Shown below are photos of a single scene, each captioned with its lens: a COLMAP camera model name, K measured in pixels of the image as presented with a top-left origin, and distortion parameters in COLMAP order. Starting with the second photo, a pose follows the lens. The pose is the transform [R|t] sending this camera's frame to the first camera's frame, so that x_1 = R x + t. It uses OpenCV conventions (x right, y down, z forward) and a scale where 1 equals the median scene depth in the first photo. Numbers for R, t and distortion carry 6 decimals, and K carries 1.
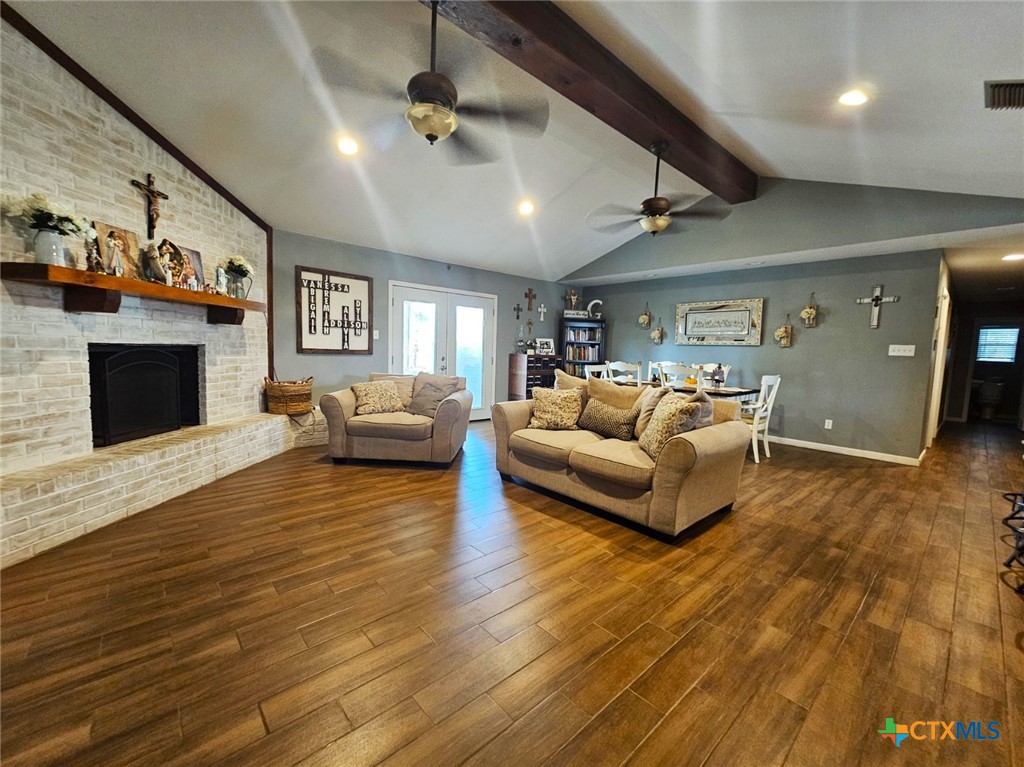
lens RADIAL K [[414.8, 0, 509.1], [0, 414.8, 384.9], [0, 0, 1]] dist [-0.000083, 0.000244]
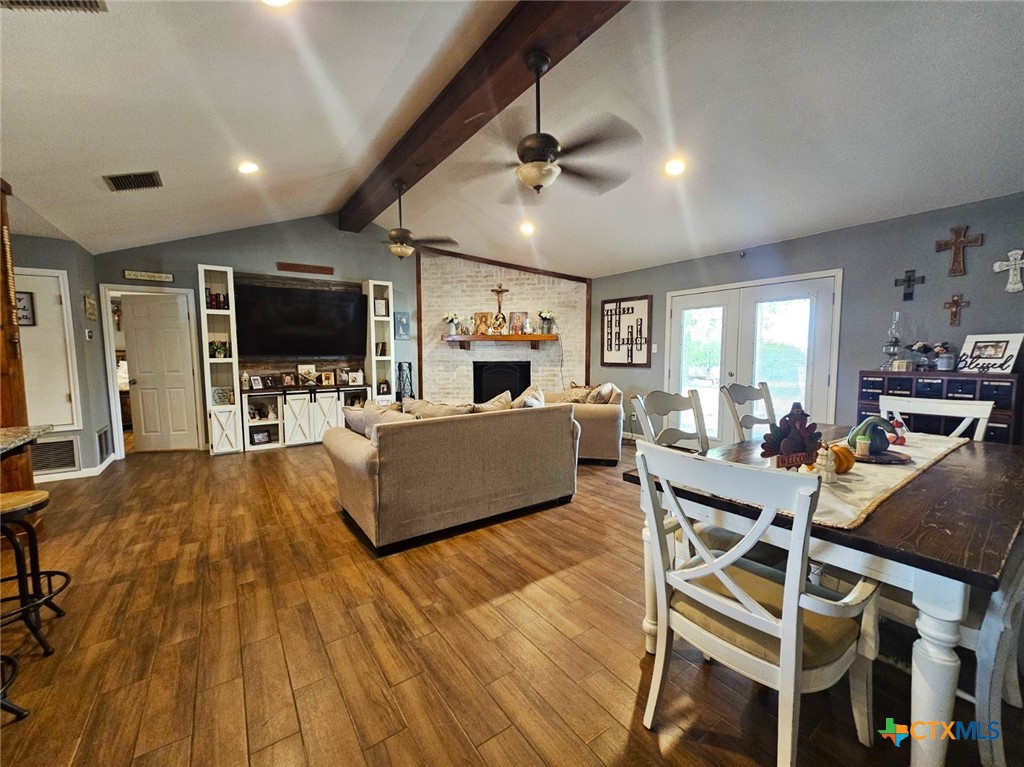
lens RADIAL K [[414.8, 0, 509.1], [0, 414.8, 384.9], [0, 0, 1]] dist [-0.000083, 0.000244]
pose [[-0.112149, 0.045207, -0.992663, 0.800284], [-0.083361, 0.995015, 0.054732, -0.060806], [0.990189, 0.088888, -0.107821, 0.807813]]
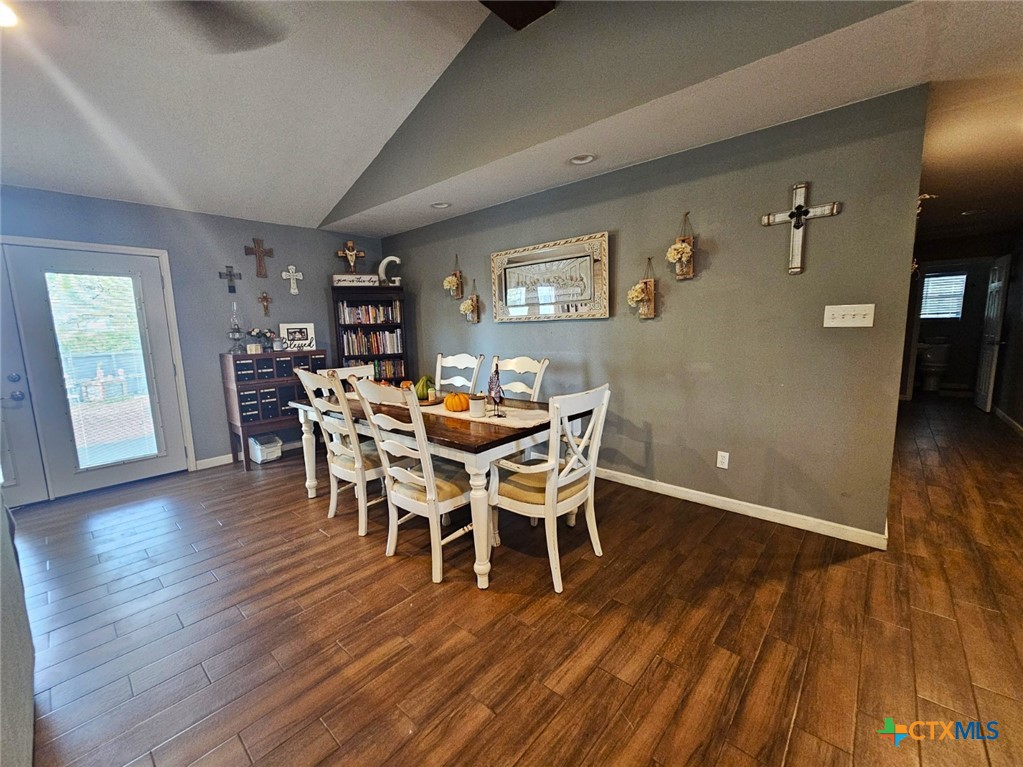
lens RADIAL K [[416.0, 0, 509.5], [0, 416.0, 385.6], [0, 0, 1]] dist [0.001015, -0.000077]
pose [[0.991859, -0.071823, 0.105149, 0.461785], [0.065841, 0.996067, 0.059298, -0.052911], [-0.108995, -0.051892, 0.992687, 0.517063]]
